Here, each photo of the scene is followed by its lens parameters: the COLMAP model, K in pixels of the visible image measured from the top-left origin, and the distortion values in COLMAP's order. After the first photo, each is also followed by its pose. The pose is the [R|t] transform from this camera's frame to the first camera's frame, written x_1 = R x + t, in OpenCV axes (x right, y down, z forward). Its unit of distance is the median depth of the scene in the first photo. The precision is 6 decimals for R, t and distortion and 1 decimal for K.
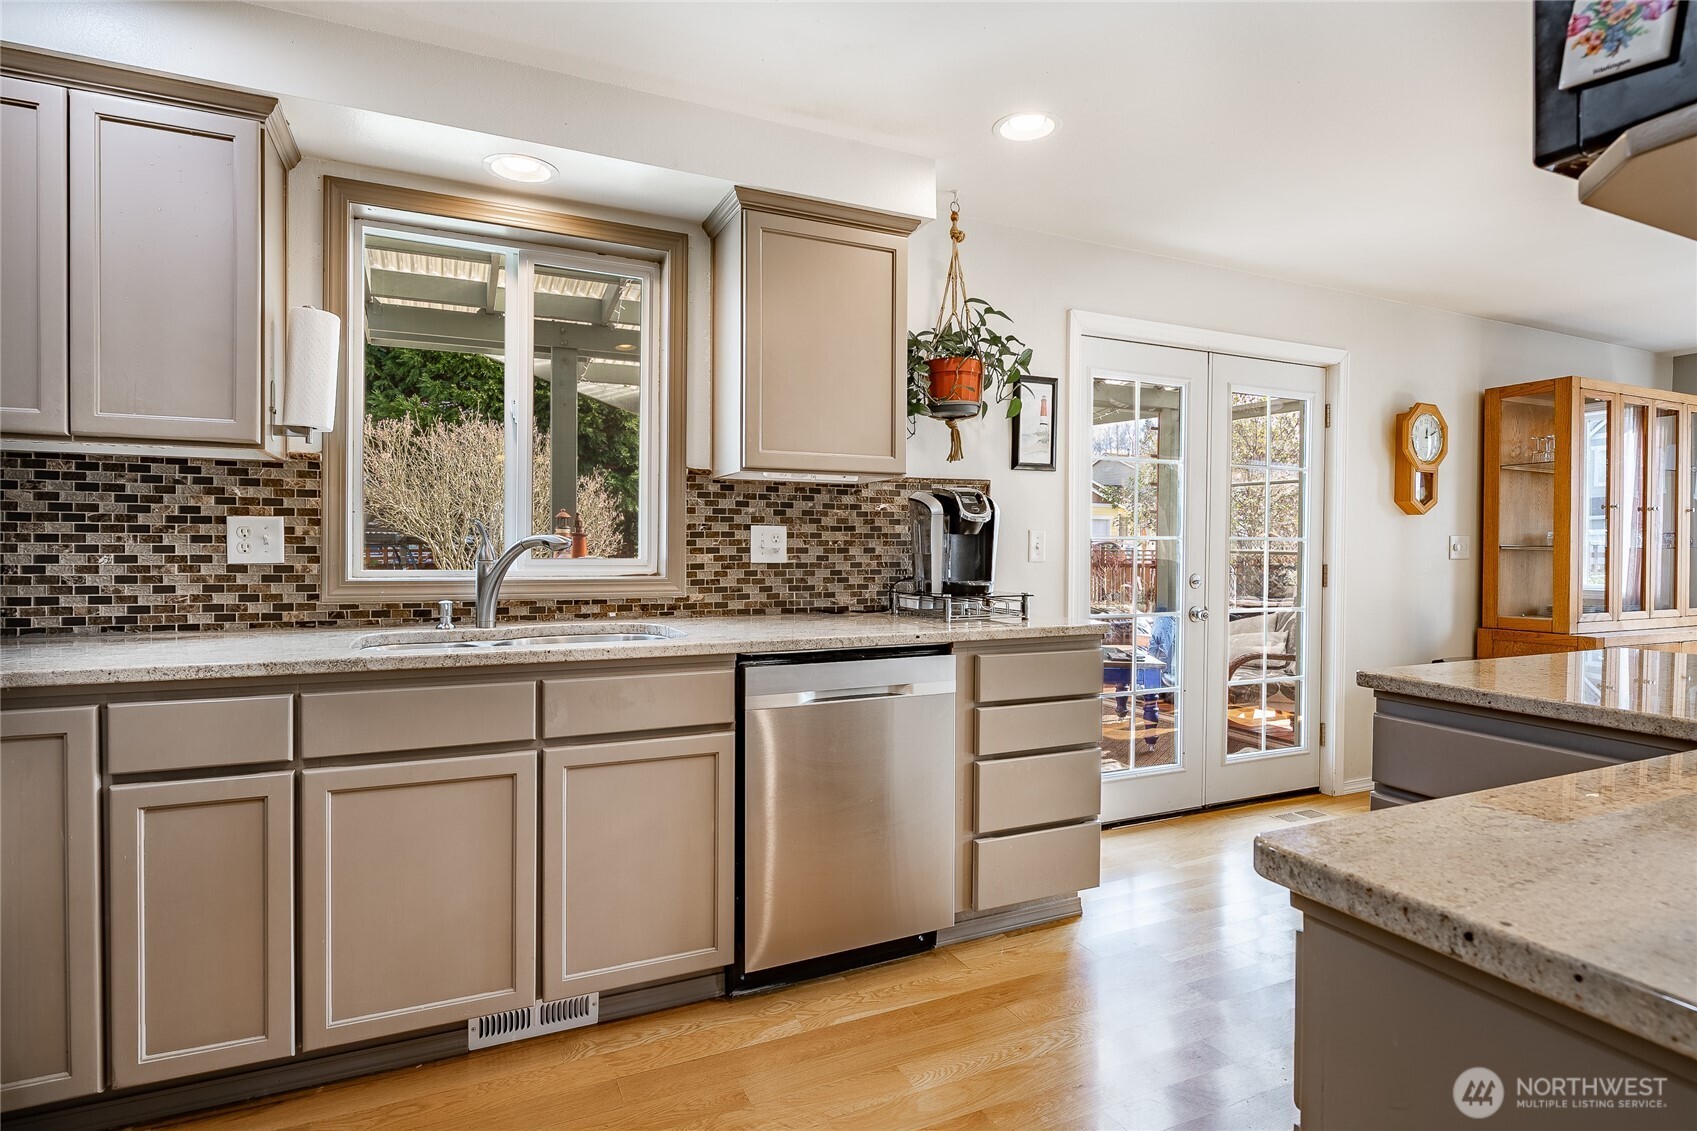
lens RADIAL K [[861.1, 0, 848.5], [0, 861.1, 565.5], [0, 0, 1]] dist [-0.001968, -0.001161]
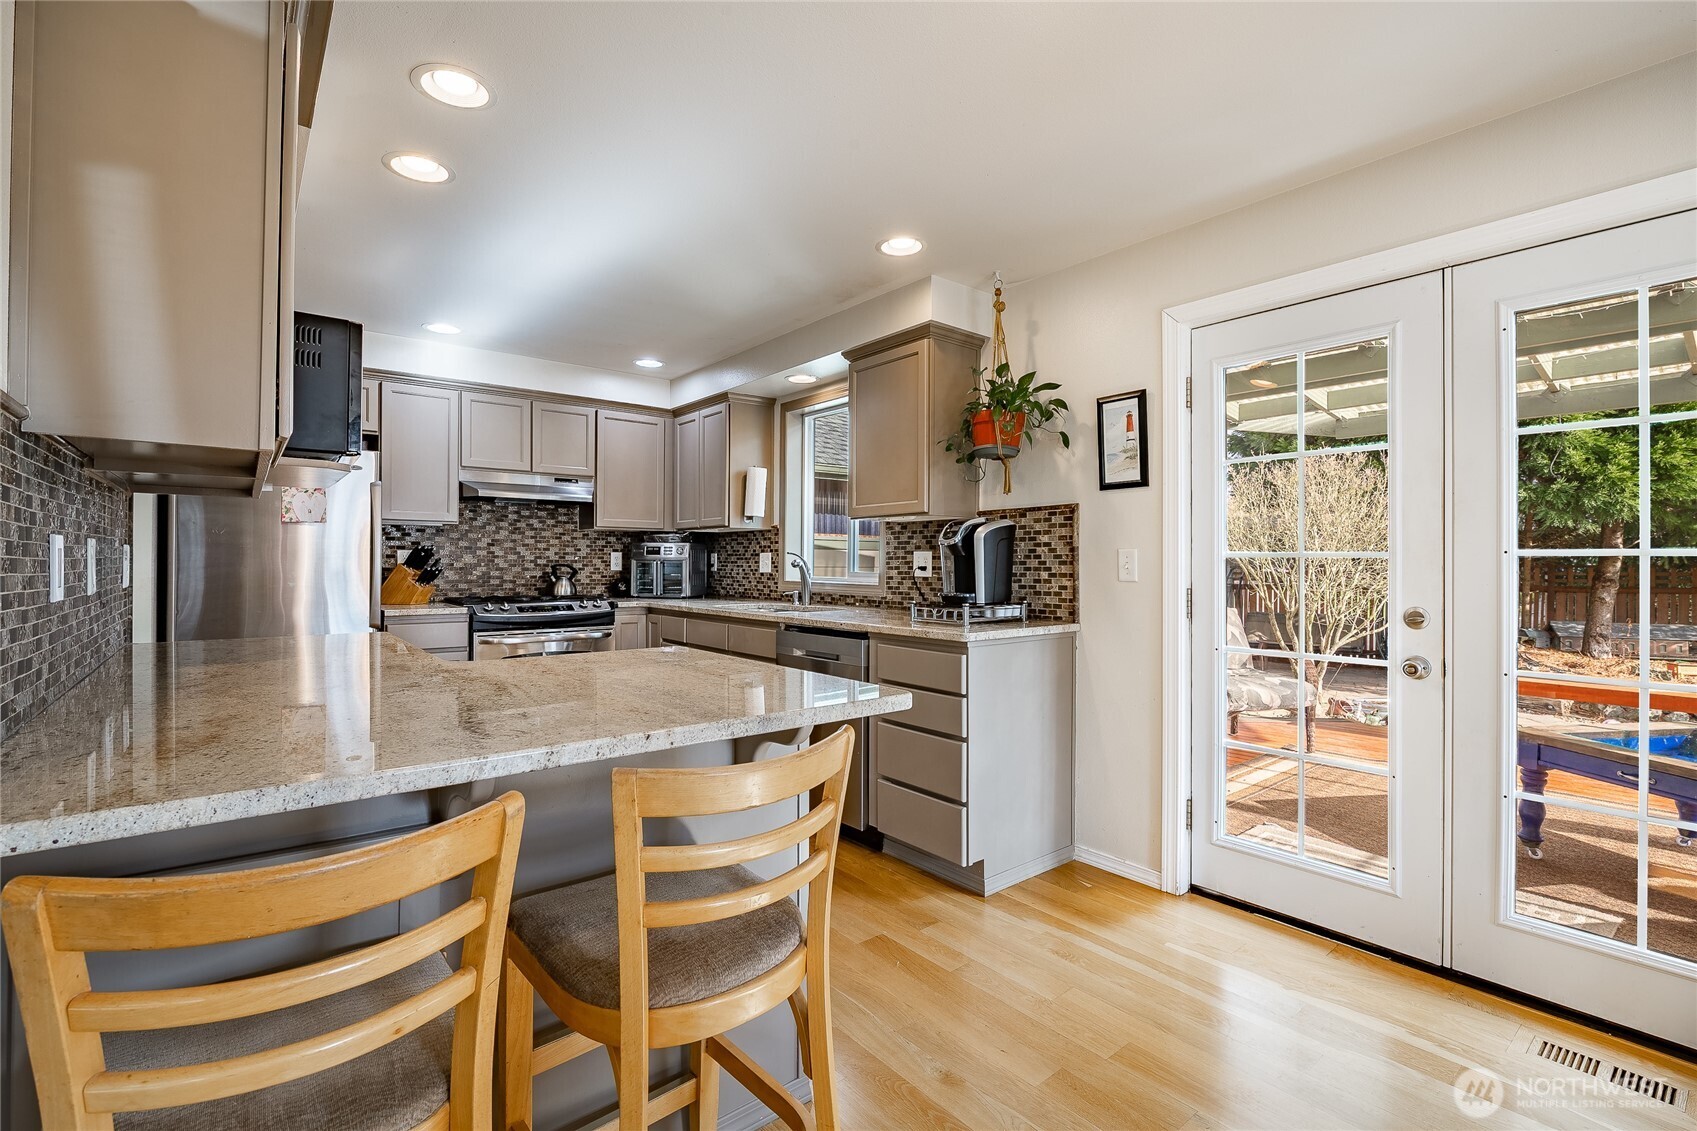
lens RADIAL K [[750.5, 0, 848.5], [0, 750.5, 565.5], [0, 0, 1]] dist [0.000051, -0.000042]
pose [[0.246734, -0.001568, -0.969082, 1.414161], [-0.025084, 0.999653, -0.008004, -0.010880], [0.968759, 0.026284, 0.246609, 0.707625]]
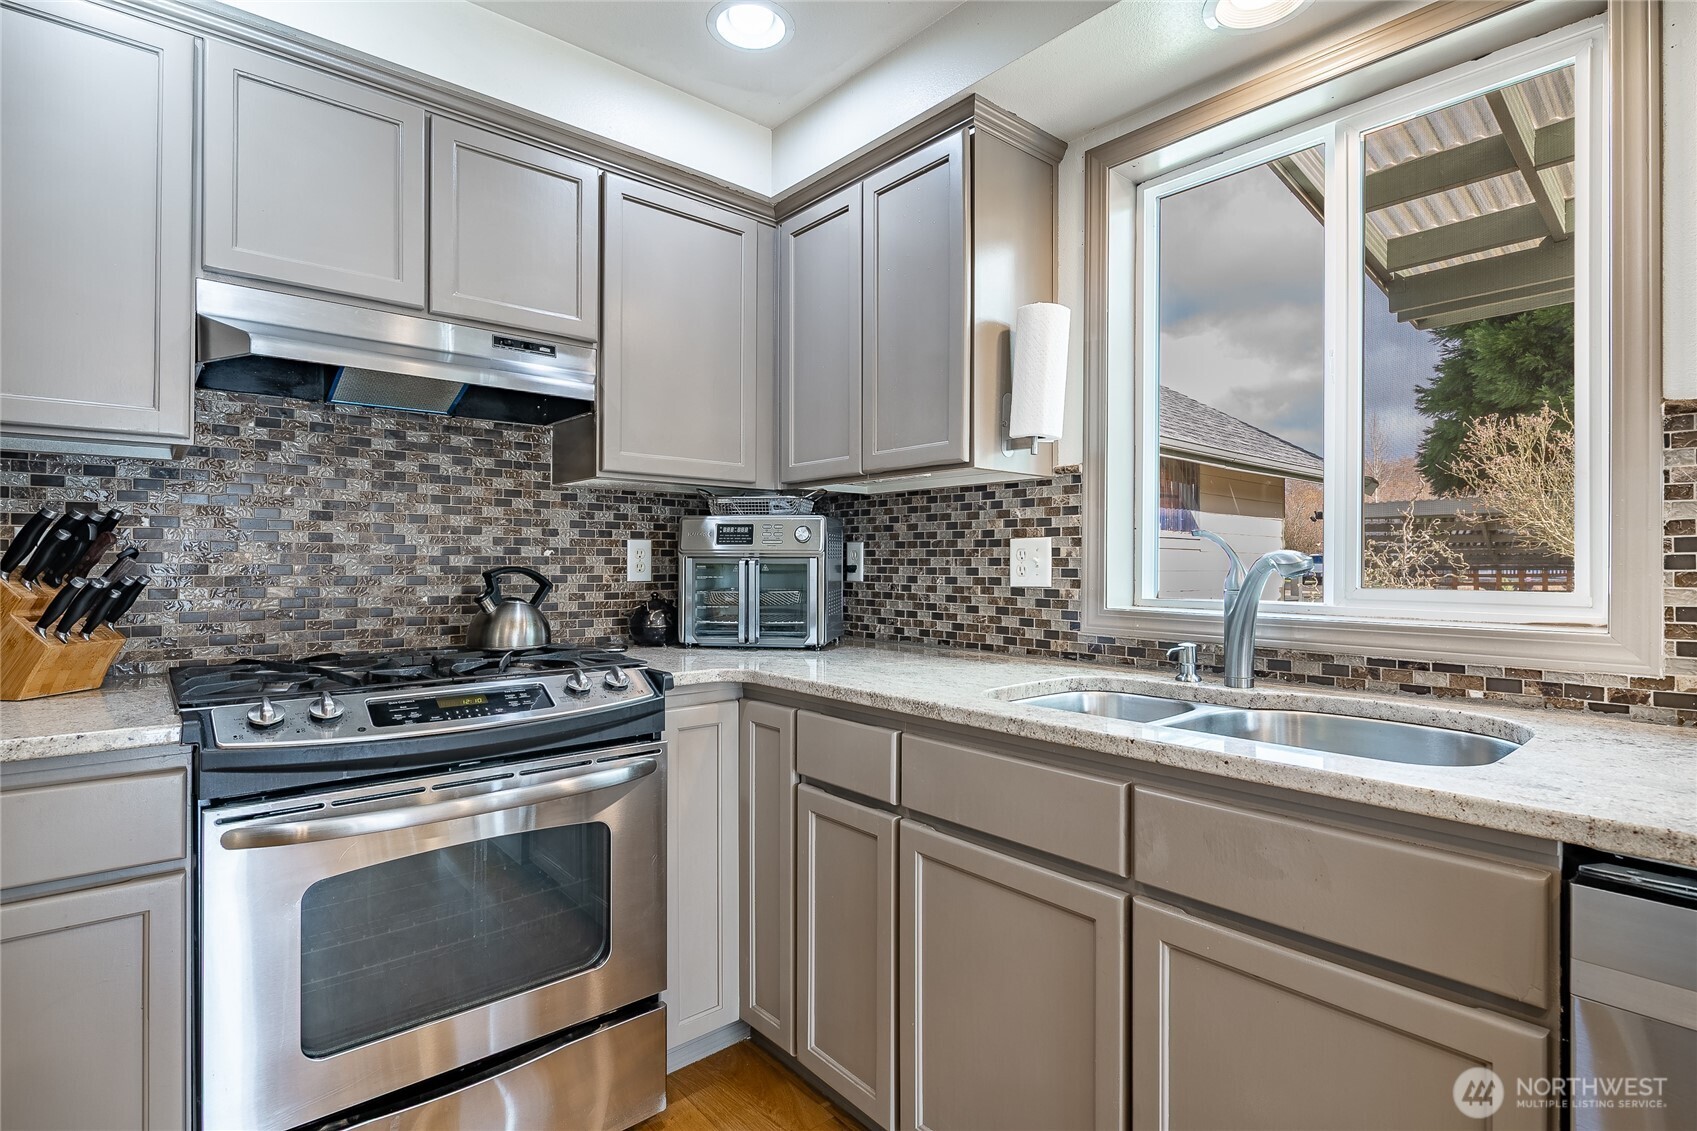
lens RADIAL K [[823.2, 0, 850.3], [0, 823.2, 561.2], [0, 0, 1]] dist [-0.003601, -0.000556]
pose [[0.278024, -0.008414, -0.960537, 0.138248], [-0.022229, 0.999637, -0.015190, -0.012628], [0.960317, 0.025575, 0.277736, 0.552167]]
